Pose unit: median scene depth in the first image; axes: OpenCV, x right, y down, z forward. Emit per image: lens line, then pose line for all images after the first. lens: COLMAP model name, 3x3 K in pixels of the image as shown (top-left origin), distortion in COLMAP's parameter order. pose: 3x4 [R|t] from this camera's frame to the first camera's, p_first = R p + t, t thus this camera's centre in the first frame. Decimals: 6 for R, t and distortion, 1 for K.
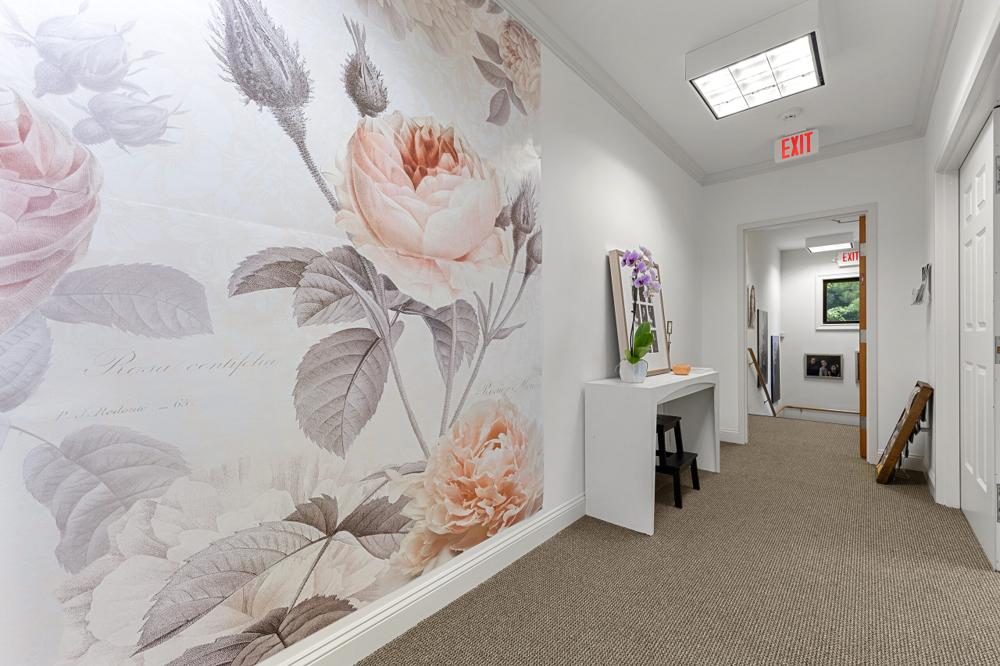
lens RADIAL K [[404.7, 0, 497.1], [0, 404.7, 335.3], [0, 0, 1]] dist [-0.001910, -0.000017]
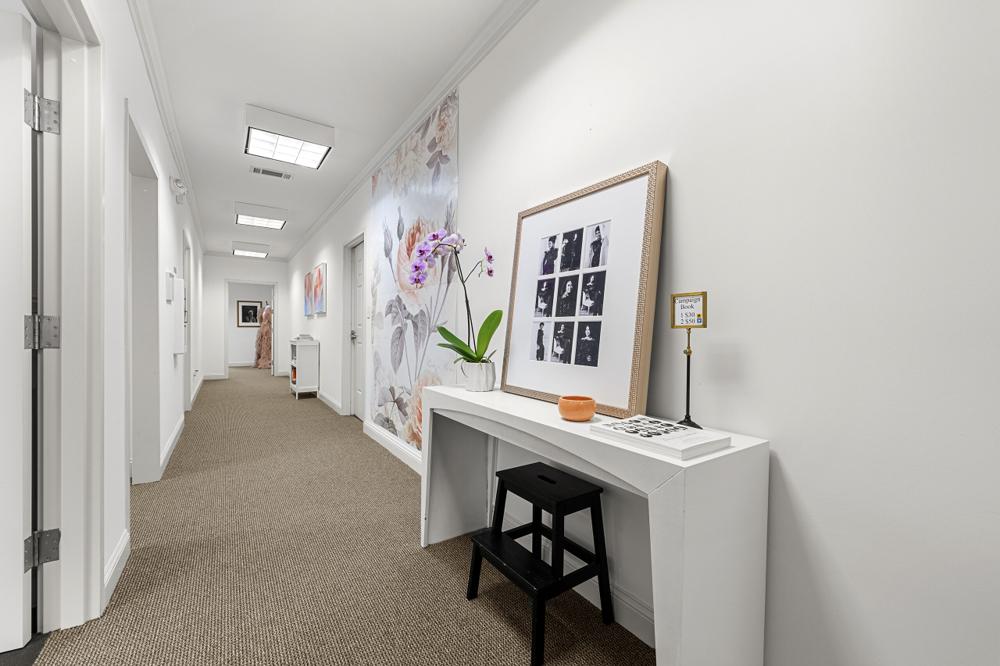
lens RADIAL K [[404.7, 0, 497.1], [0, 404.7, 335.3], [0, 0, 1]] dist [-0.001910, -0.000017]
pose [[-0.242291, 0.011753, -0.970132, 1.666083], [-0.006985, 0.999880, 0.013858, -0.001732], [0.970179, 0.010134, -0.242180, 1.874837]]
